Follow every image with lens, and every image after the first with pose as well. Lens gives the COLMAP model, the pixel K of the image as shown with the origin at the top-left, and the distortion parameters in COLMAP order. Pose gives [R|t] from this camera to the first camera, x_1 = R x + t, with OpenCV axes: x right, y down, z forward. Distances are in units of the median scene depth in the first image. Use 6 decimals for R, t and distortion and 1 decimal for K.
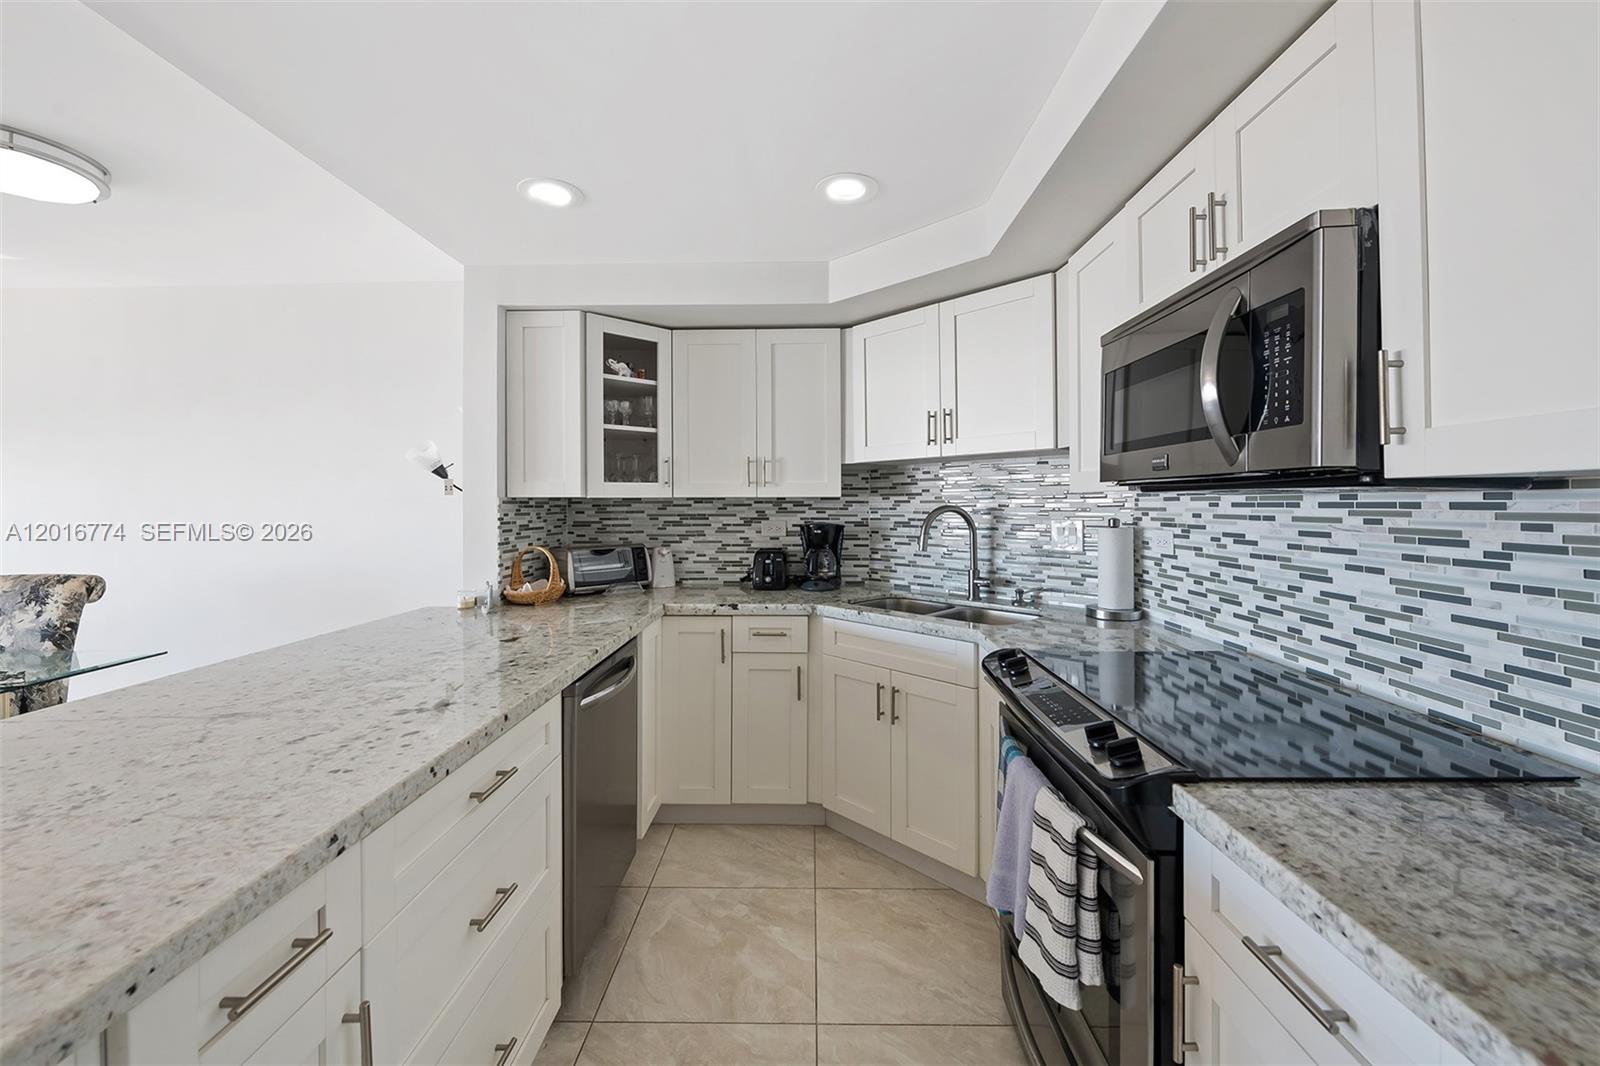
lens RADIAL K [[631.1, 0, 808.9], [0, 631.1, 497.6], [0, 0, 1]] dist [-0.002893, -0.000755]
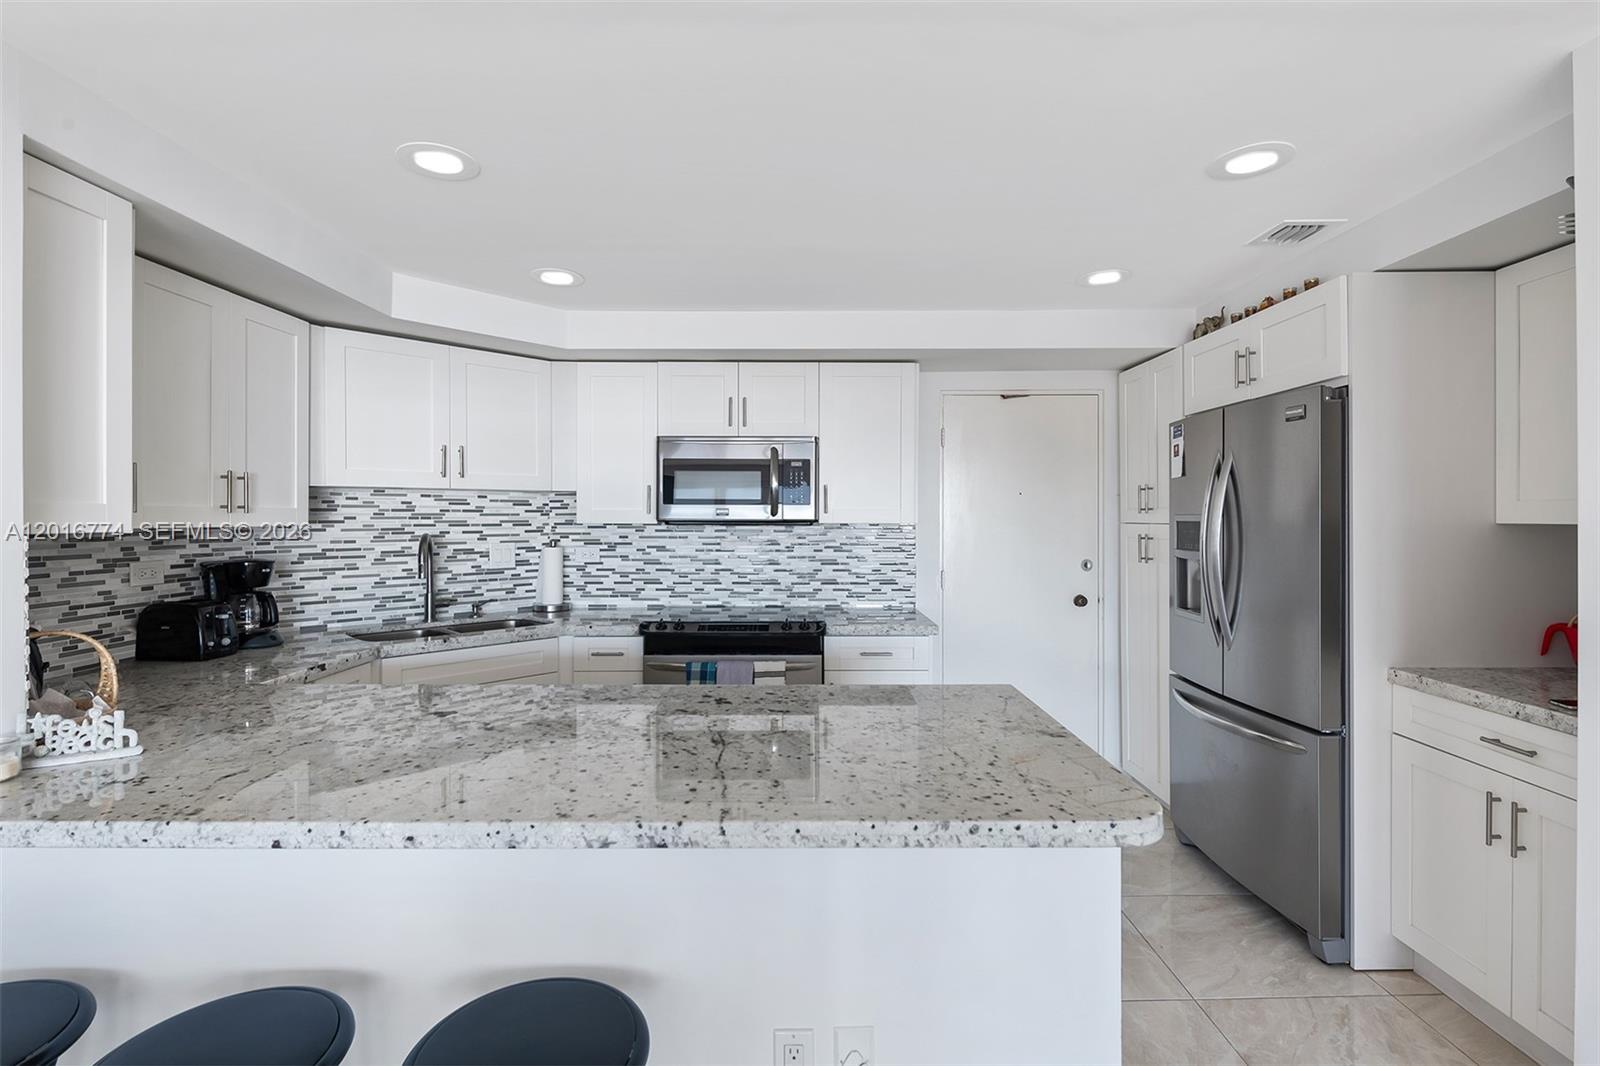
lens RADIAL K [[733.4, 0, 802.9], [0, 733.4, 519.3], [0, 0, 1]] dist [0.000250, -0.000065]
pose [[-0.008837, -0.001165, 0.999960, -1.342623], [-0.012032, 0.999927, 0.001059, -0.026615], [-0.999889, -0.012022, -0.008850, 0.524539]]
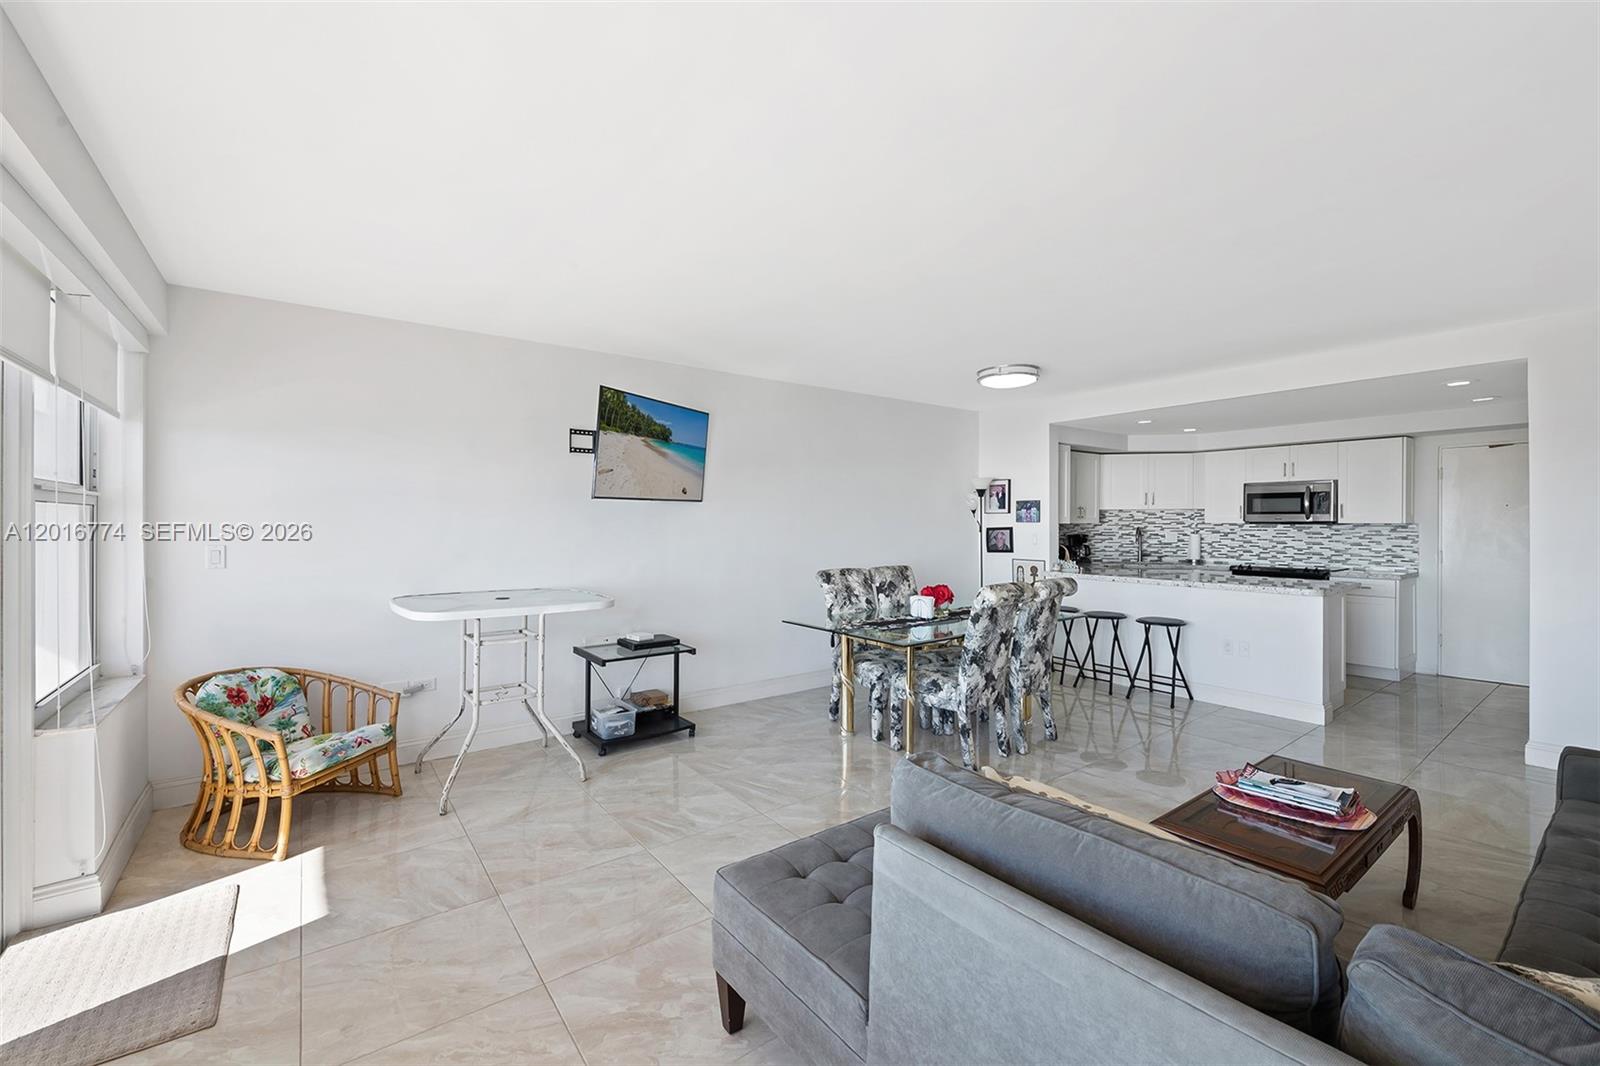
lens RADIAL K [[653.9, 0, 802.7], [0, 653.9, 524.6], [0, 0, 1]] dist [0.002206, 0.000017]
pose [[0.805225, 0.001296, 0.592968, -3.498764], [-0.009800, 0.999890, 0.011123, -0.018577], [-0.592888, -0.014767, 0.805150, -0.539813]]
